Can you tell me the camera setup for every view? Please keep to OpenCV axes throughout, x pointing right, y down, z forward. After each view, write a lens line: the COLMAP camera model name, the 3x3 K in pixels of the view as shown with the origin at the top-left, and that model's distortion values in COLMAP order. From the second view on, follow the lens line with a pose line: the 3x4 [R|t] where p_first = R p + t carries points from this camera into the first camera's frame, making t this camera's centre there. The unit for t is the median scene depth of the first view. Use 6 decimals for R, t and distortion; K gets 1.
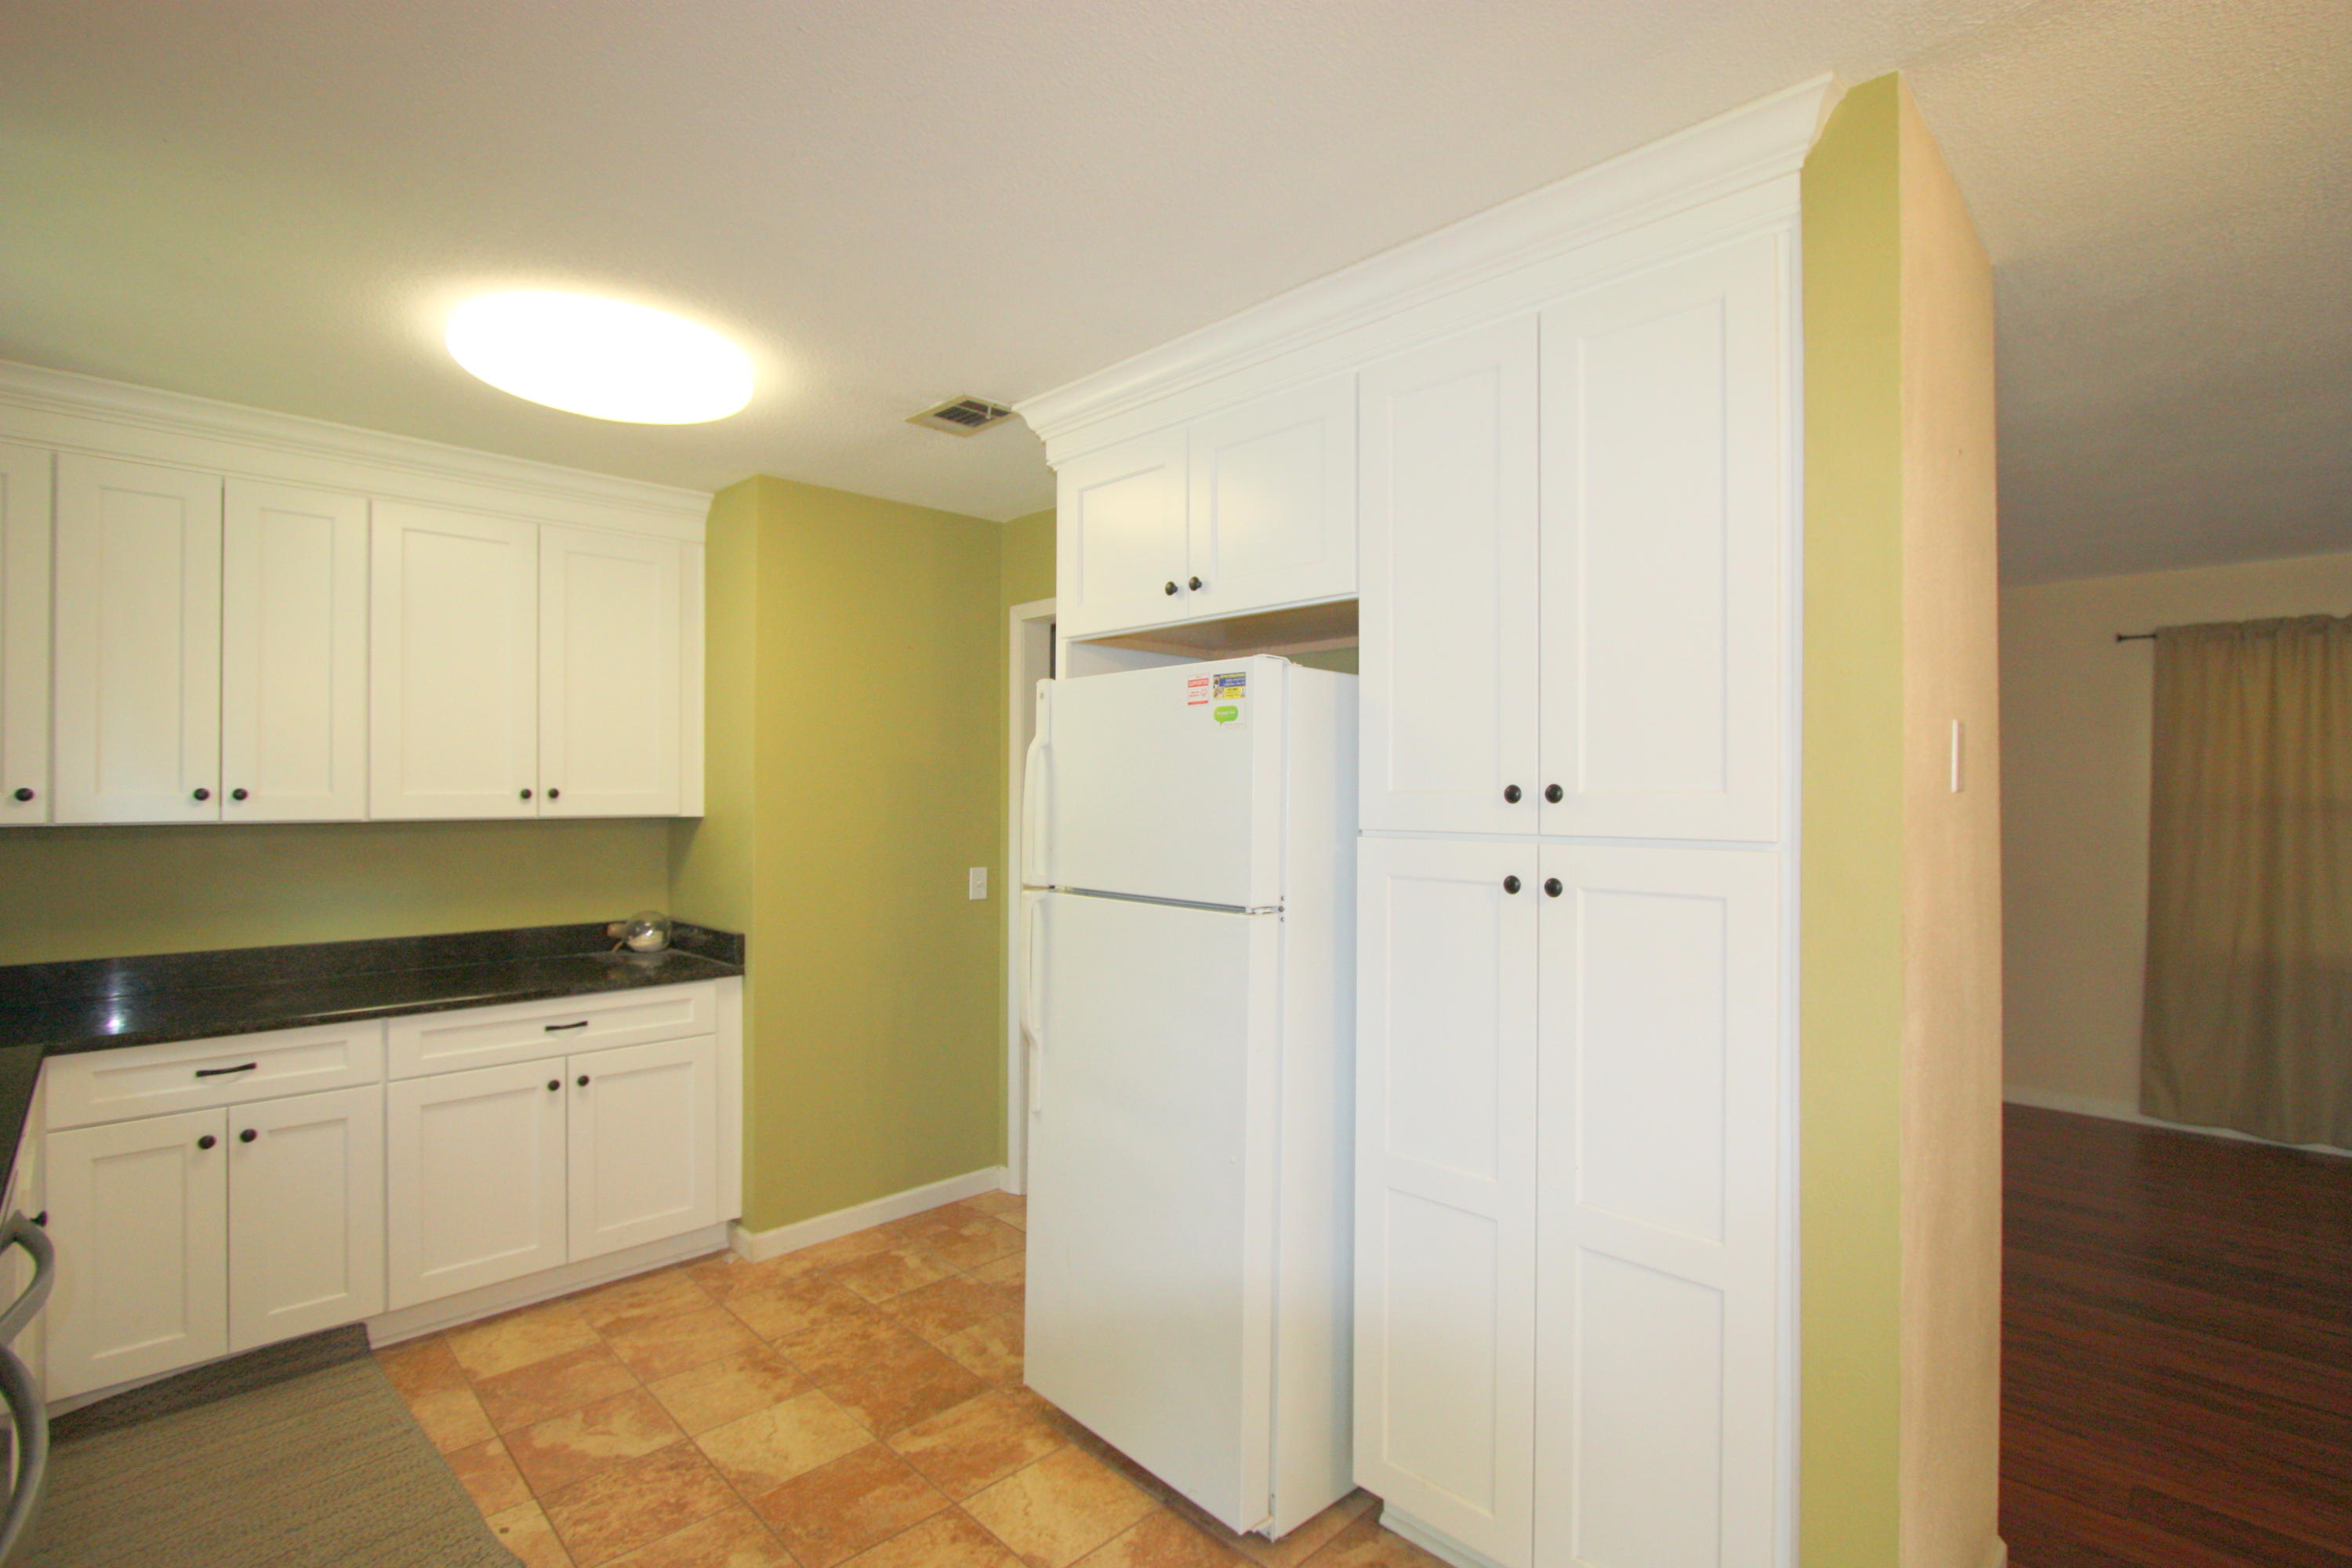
lens RADIAL K [[1083.2, 0, 1205.6], [0, 1083.2, 786.6], [0, 0, 1]] dist [-0.016475, 0.000564]
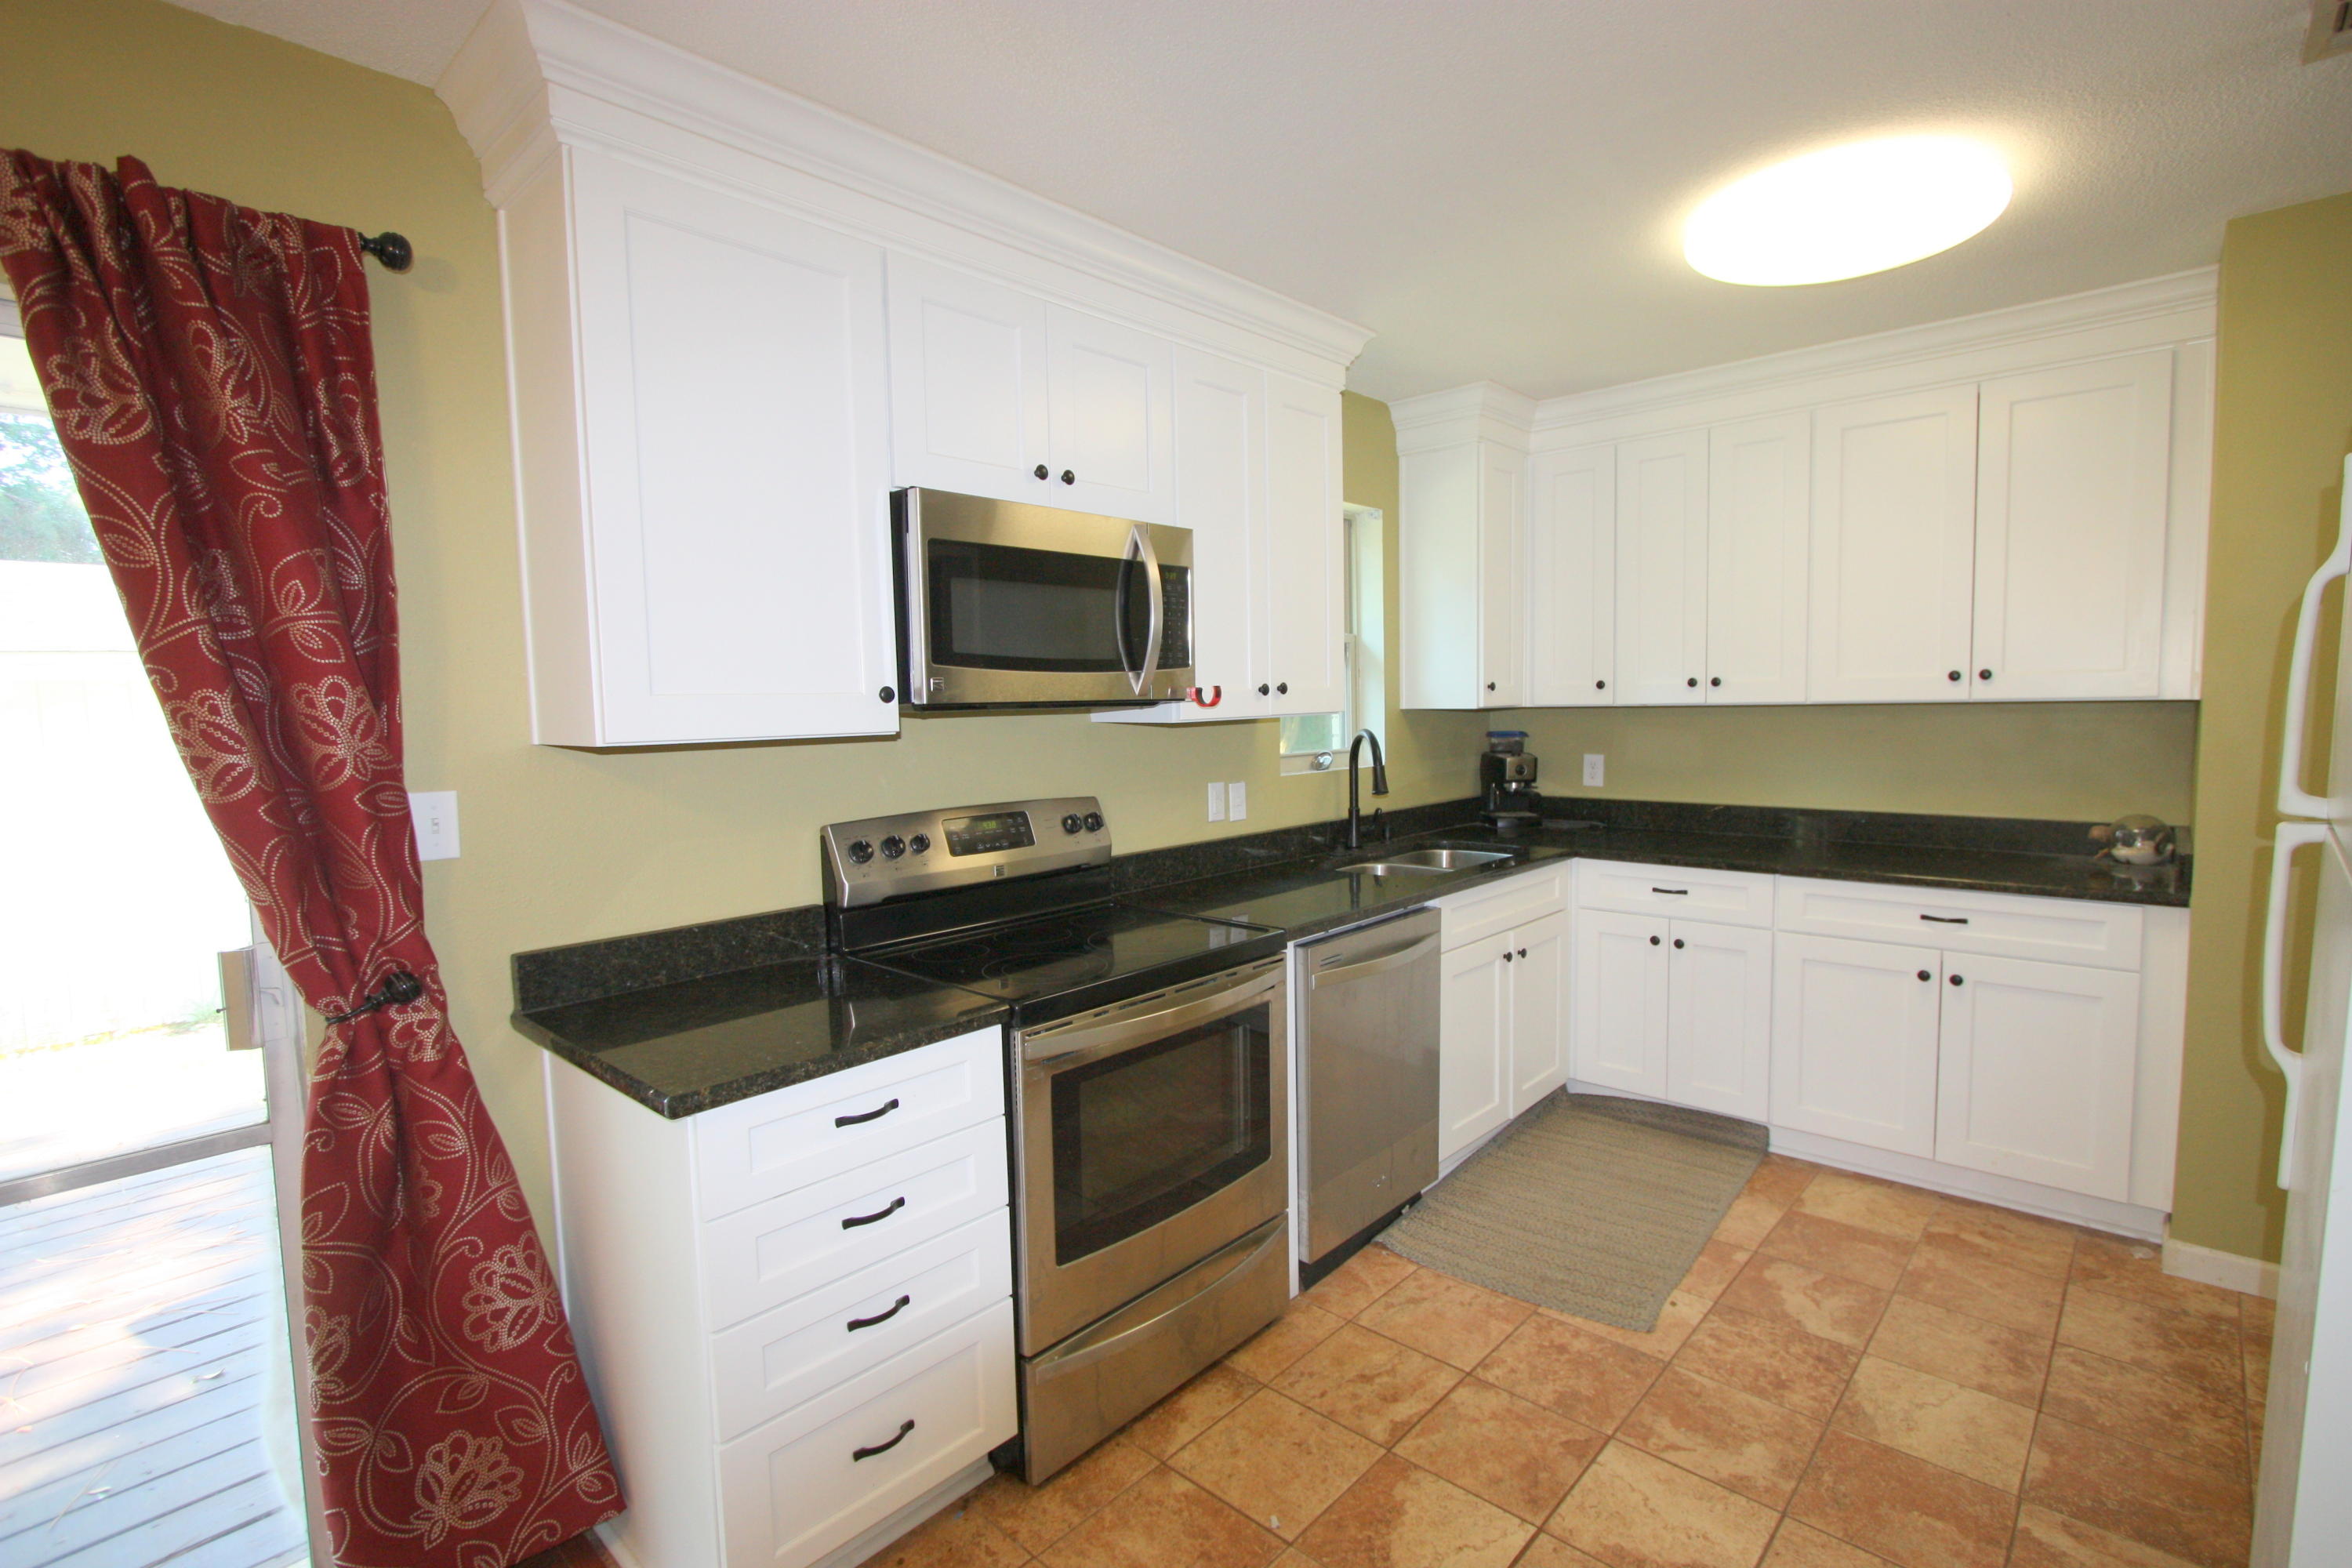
lens RADIAL K [[1083.2, 0, 1205.6], [0, 1083.2, 786.6], [0, 0, 1]] dist [-0.016475, 0.000564]
pose [[0.043763, 0.078239, -0.995974, 0.369232], [0.027286, 0.996463, 0.079477, 0.013656], [0.998669, -0.030654, 0.041473, 0.359604]]
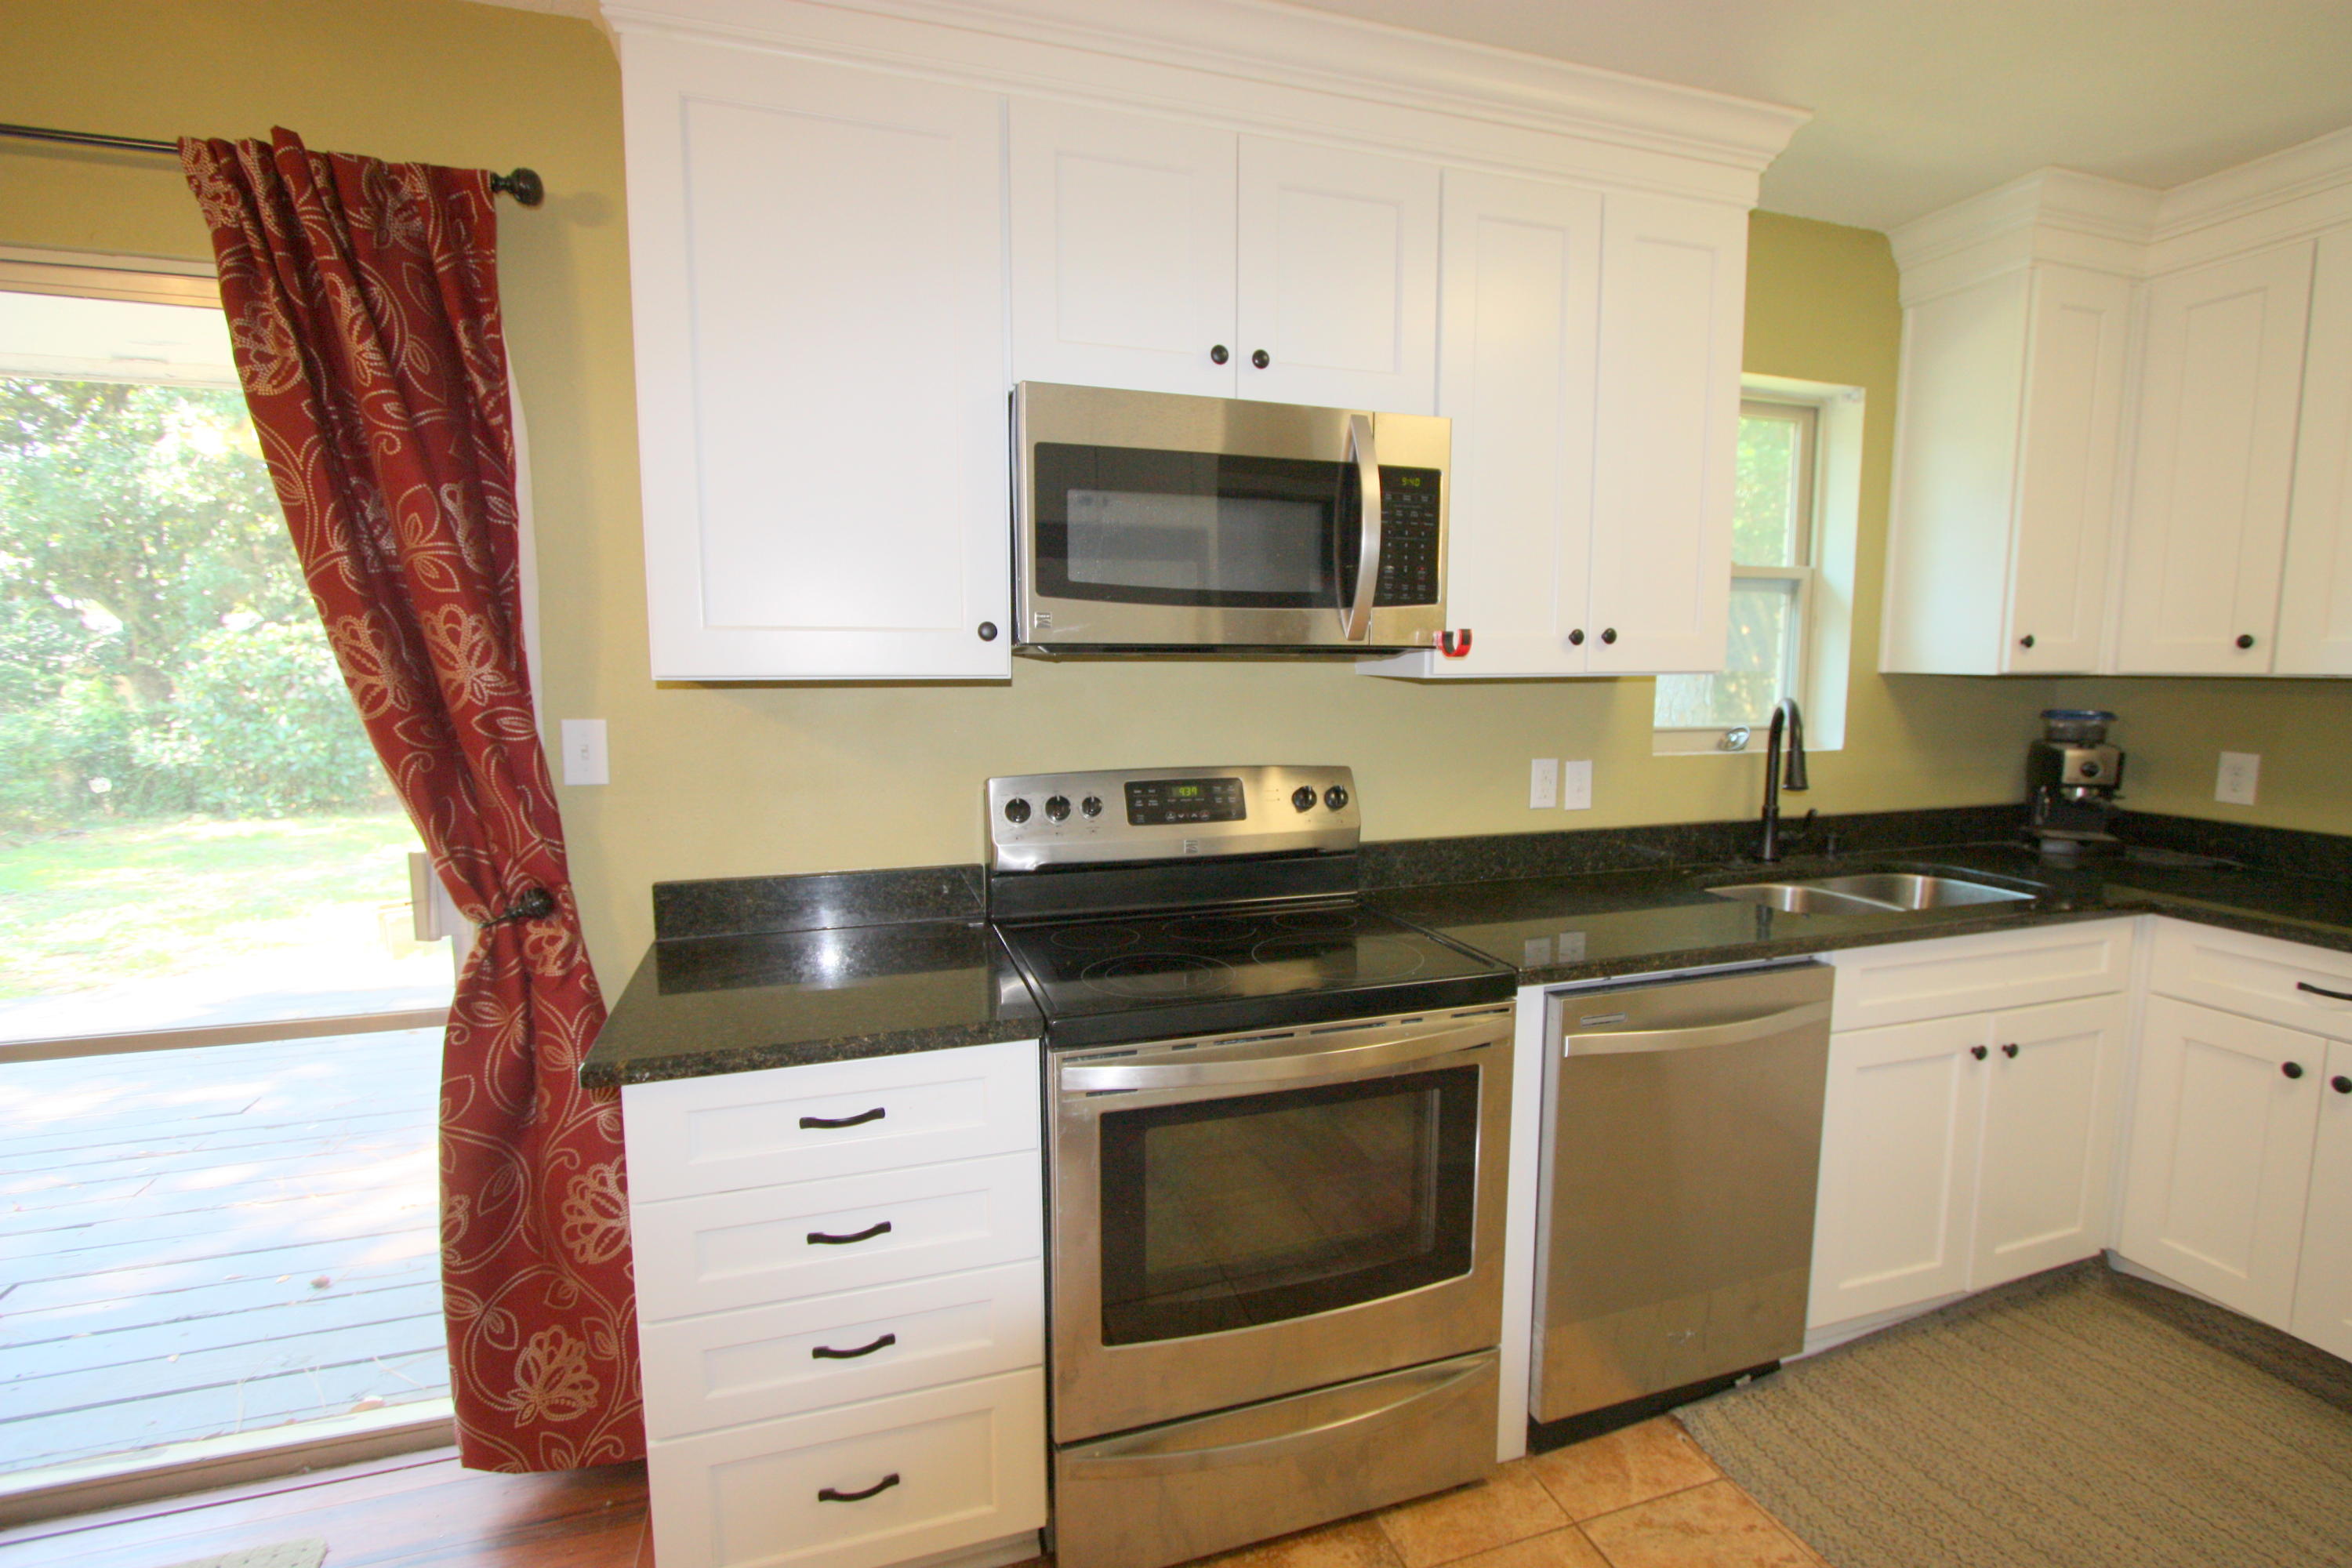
lens RADIAL K [[1083.2, 0, 1205.6], [0, 1083.2, 786.6], [0, 0, 1]] dist [-0.016475, 0.000564]
pose [[-0.449457, 0.100577, -0.887622, 0.123680], [0.004767, 0.993897, 0.110205, 0.025256], [0.893289, 0.045301, -0.447194, 0.583144]]
